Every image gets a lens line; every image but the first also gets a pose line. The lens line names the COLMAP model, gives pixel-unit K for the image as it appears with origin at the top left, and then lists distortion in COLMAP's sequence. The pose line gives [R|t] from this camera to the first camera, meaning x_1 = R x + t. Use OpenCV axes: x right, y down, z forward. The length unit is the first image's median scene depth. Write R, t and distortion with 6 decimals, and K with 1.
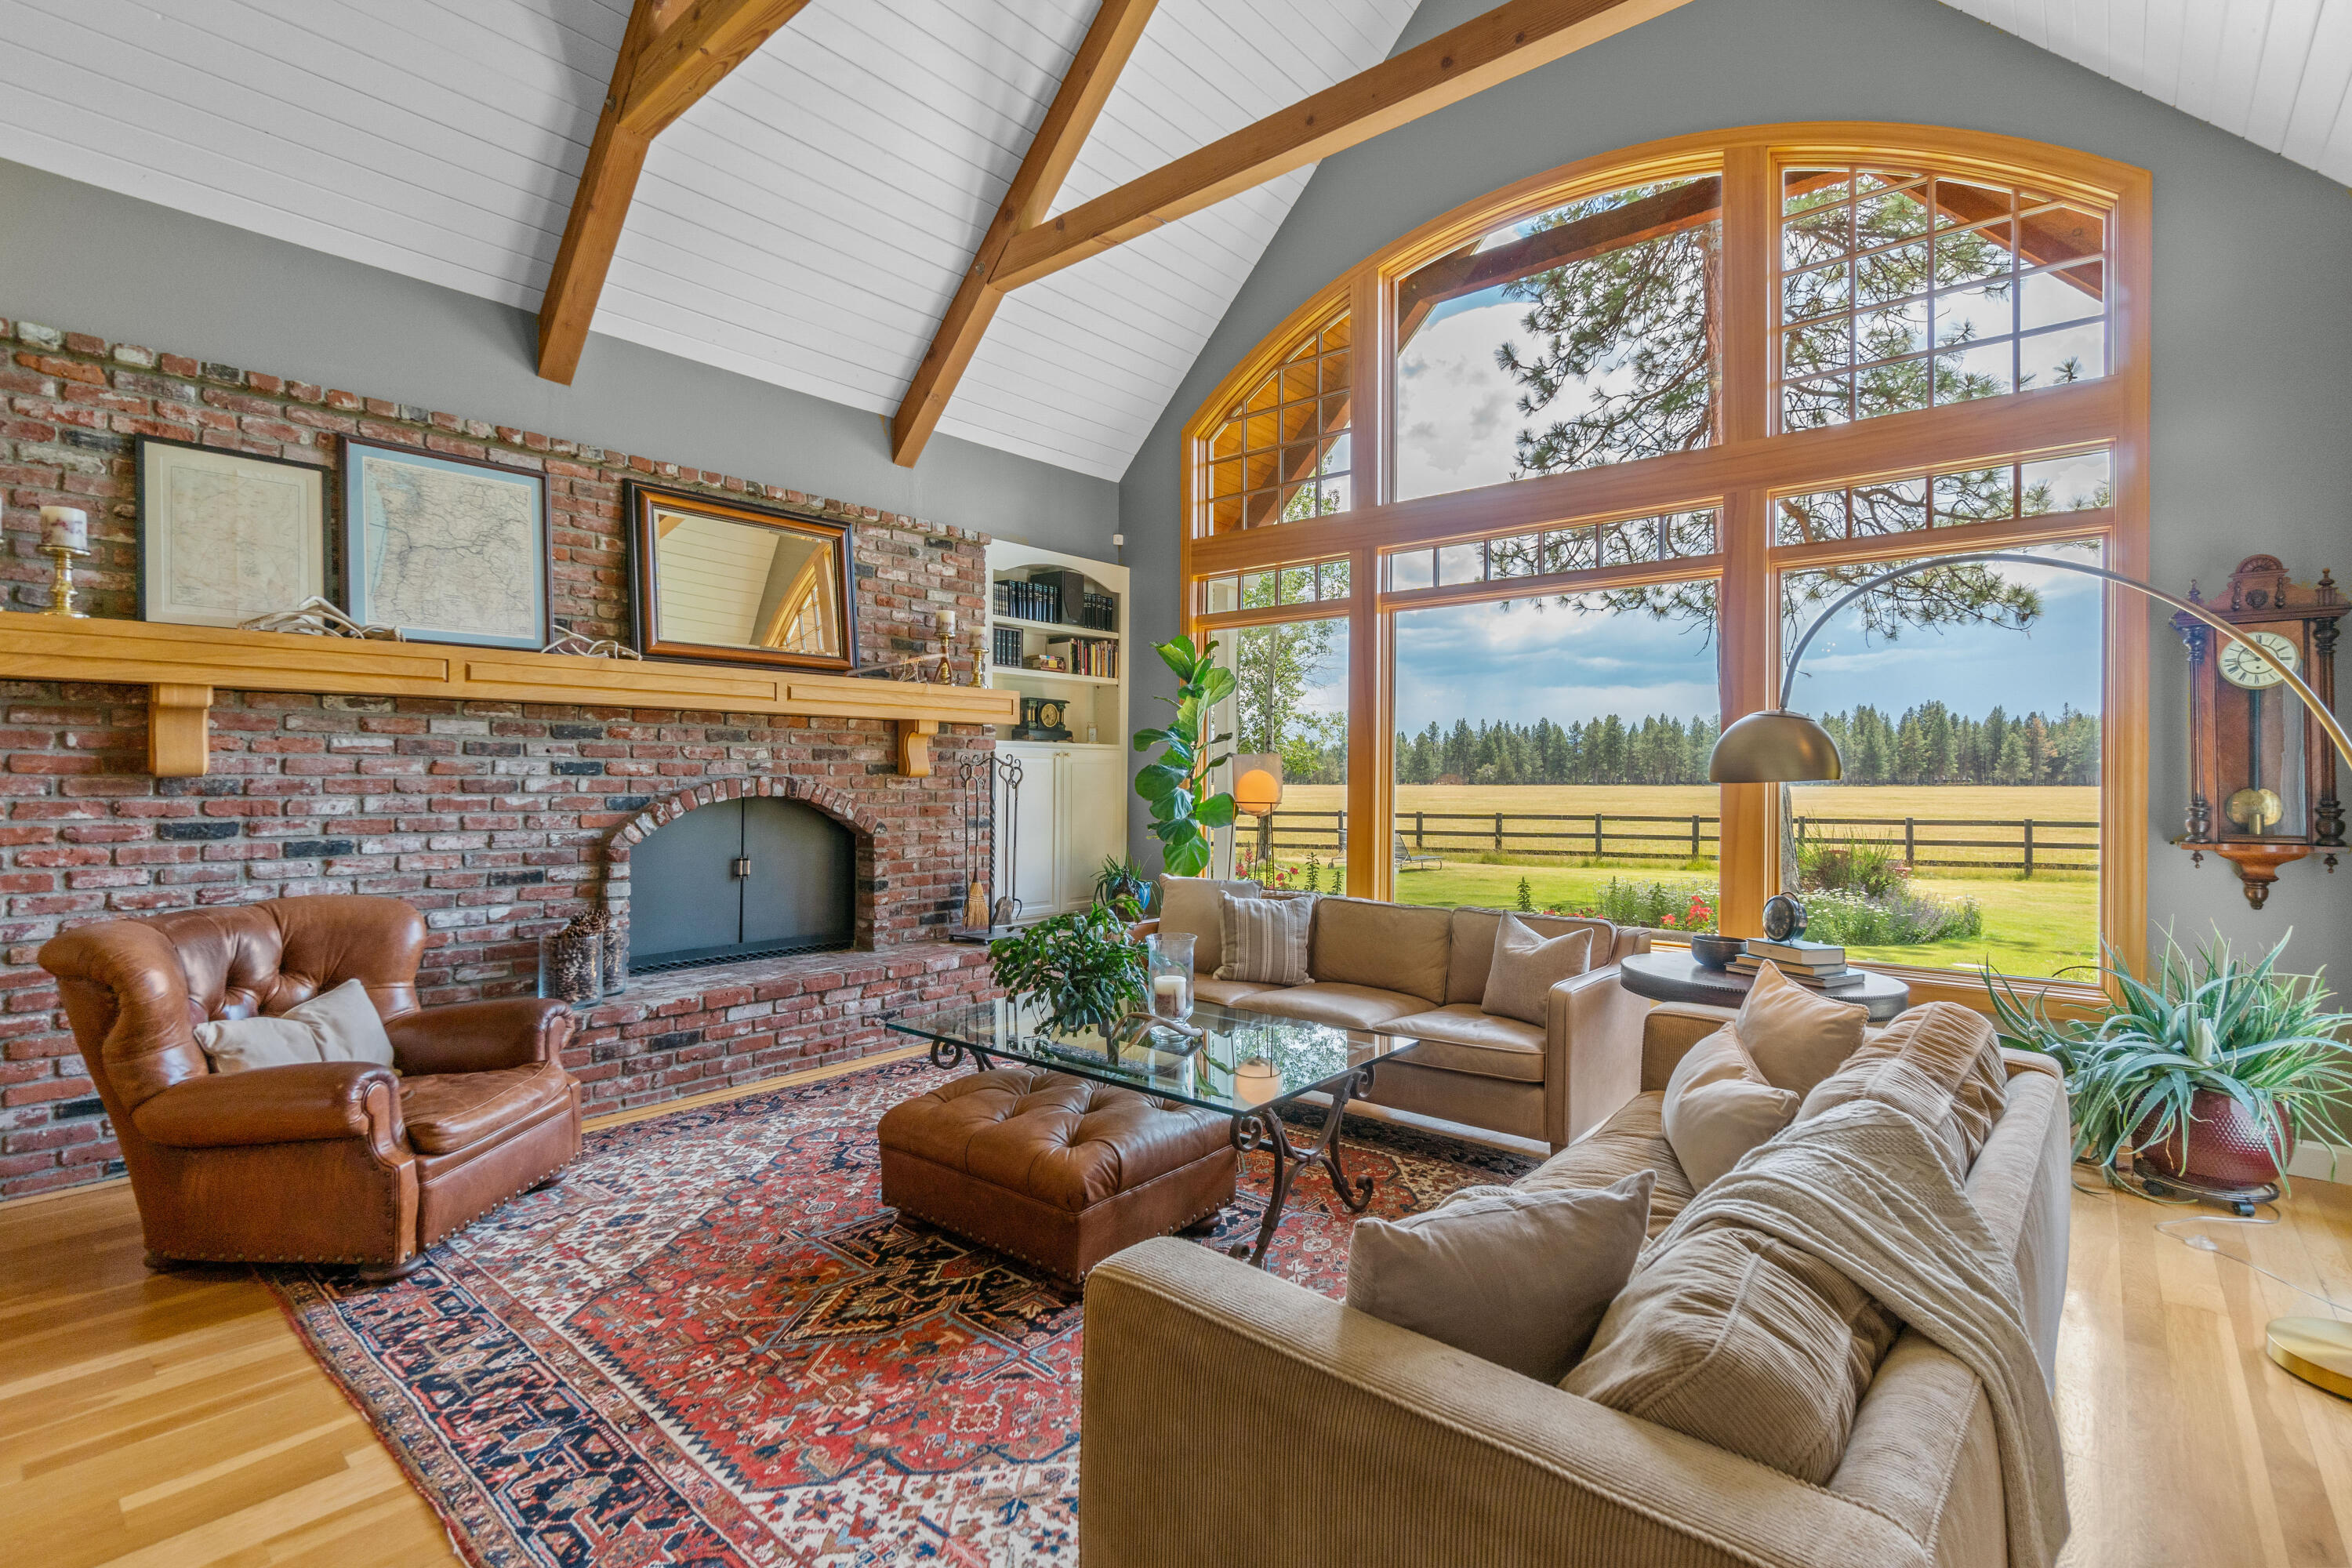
lens RADIAL K [[1077.3, 0, 1180.0], [0, 1077.3, 777.3], [0, 0, 1]] dist [-0.009406, 0.000222]
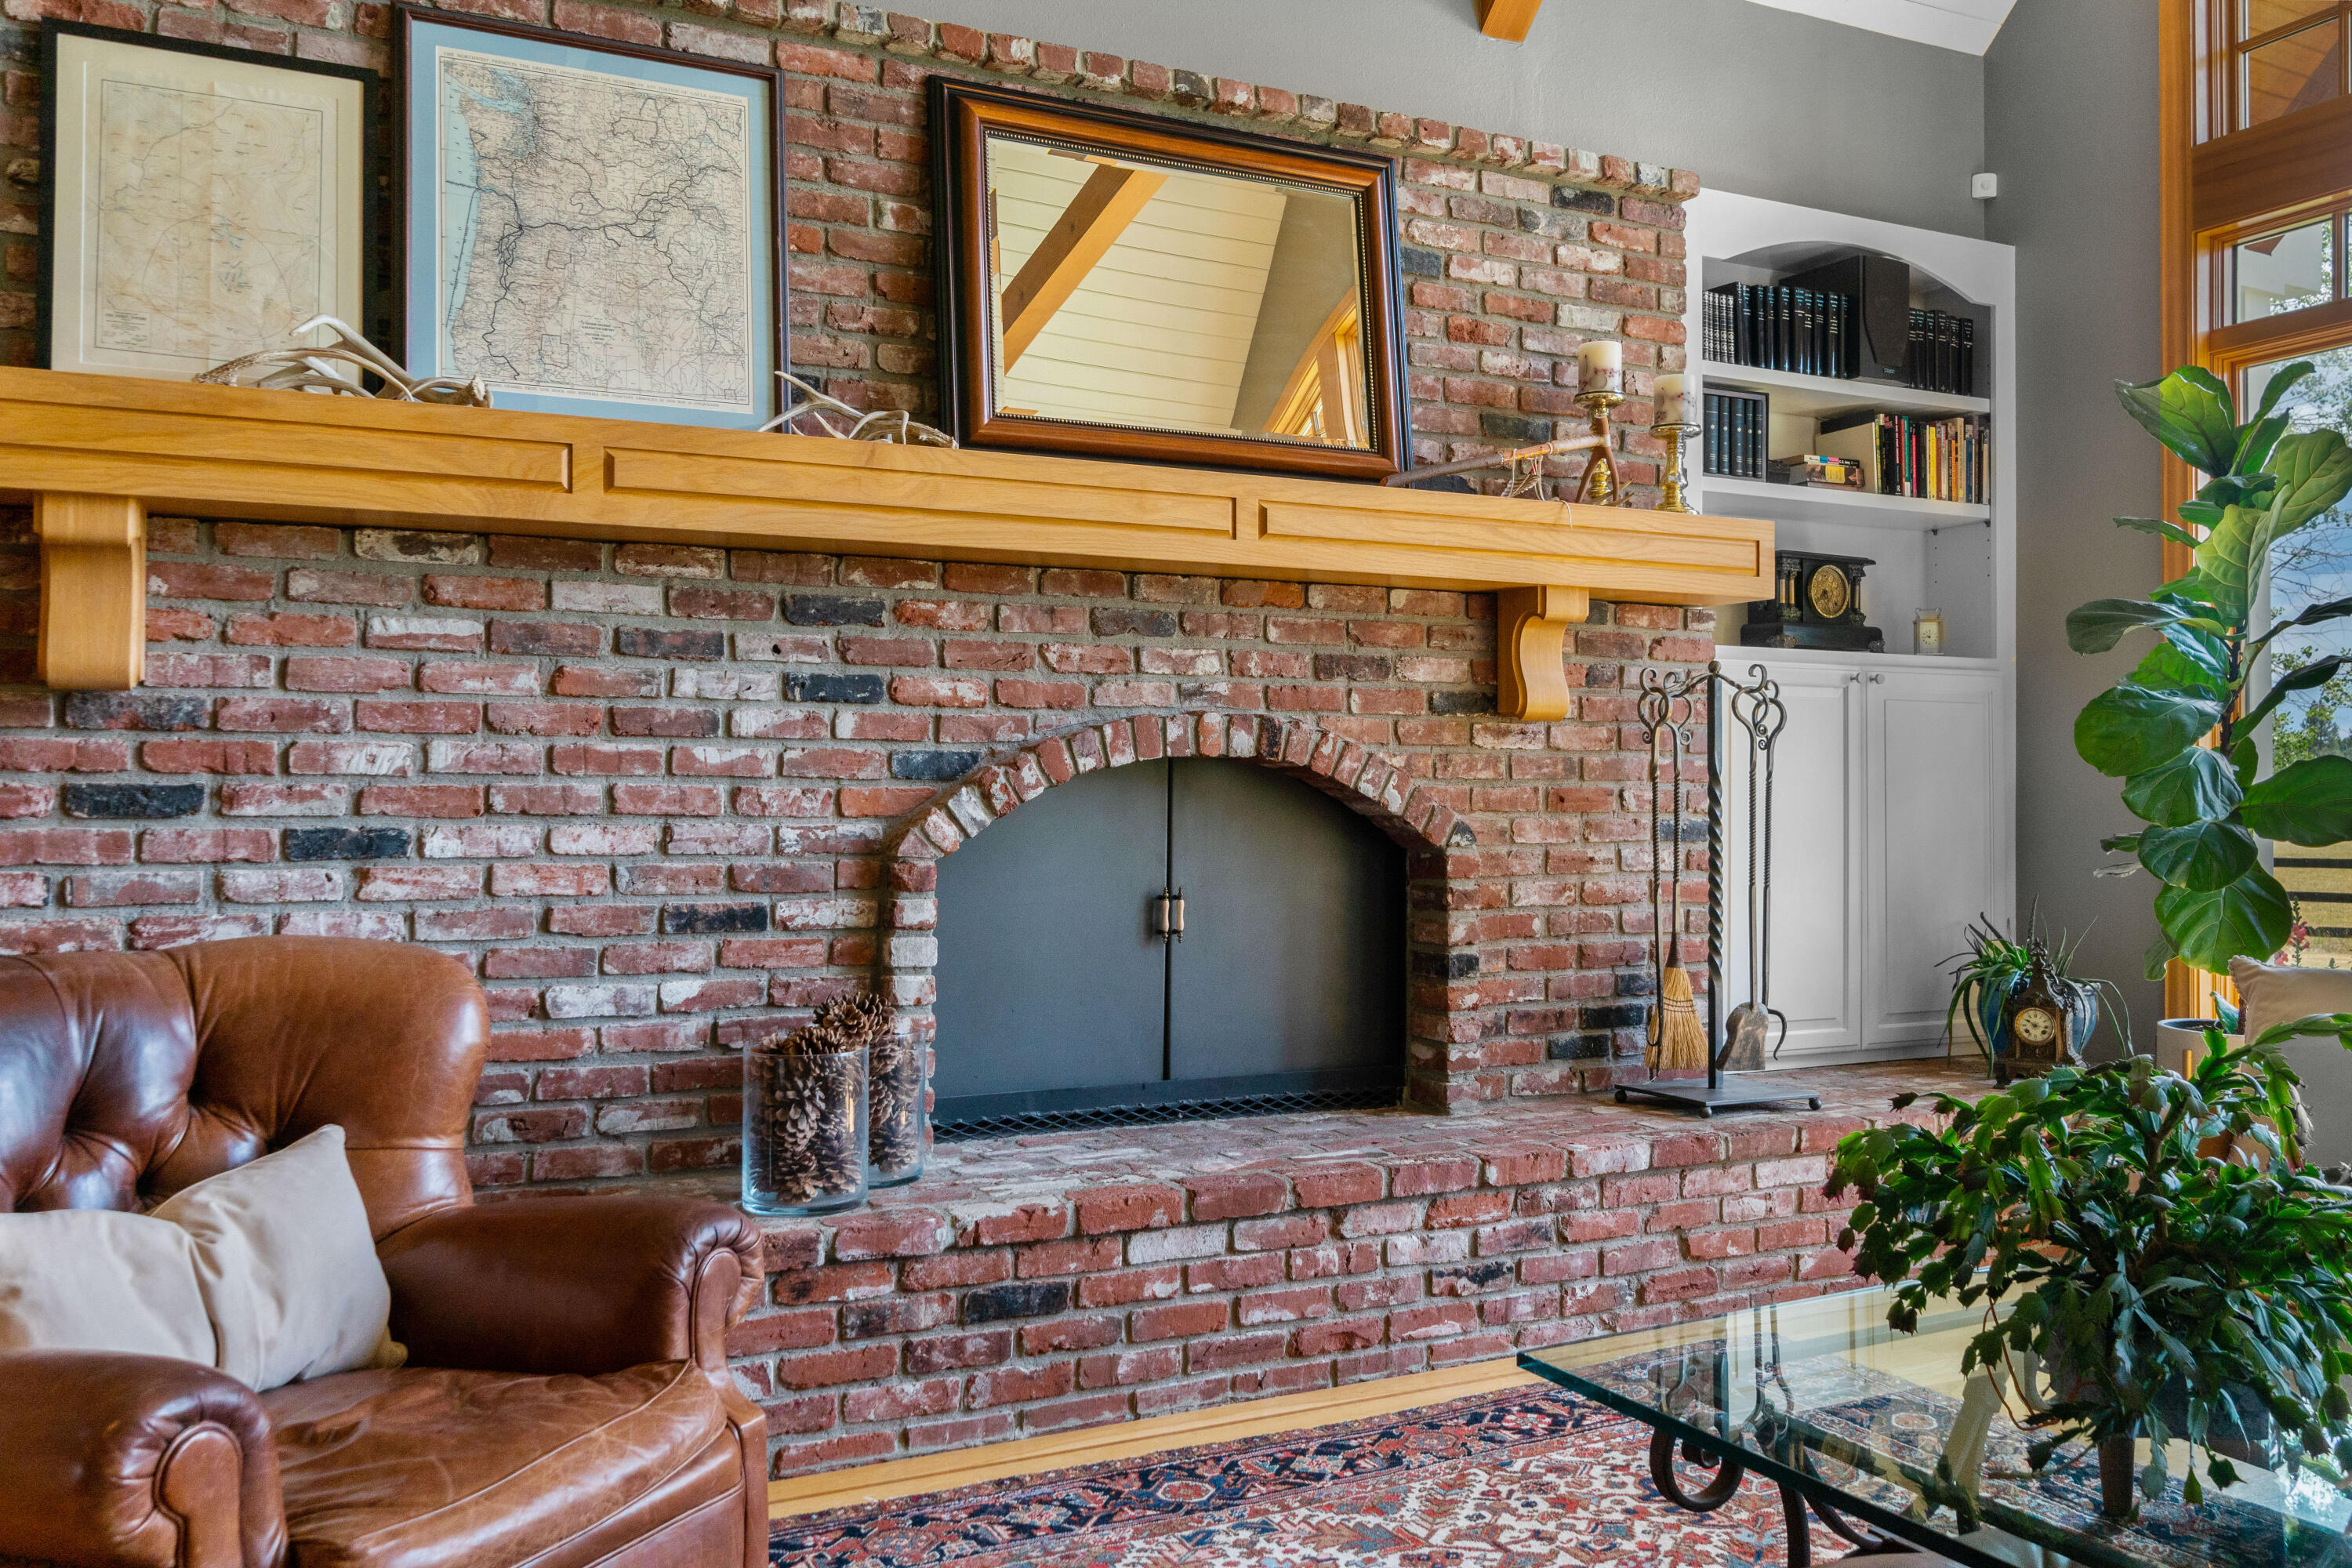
lens RADIAL K [[1825.8, 0, 1179.2], [0, 1825.8, 763.4], [0, 0, 1]] dist [0.000058, 0.000820]
pose [[0.919802, -0.010533, -0.392242, -0.108874], [0.002317, 0.999768, -0.021412, 0.040259], [0.392377, 0.018786, 0.919613, 0.319658]]
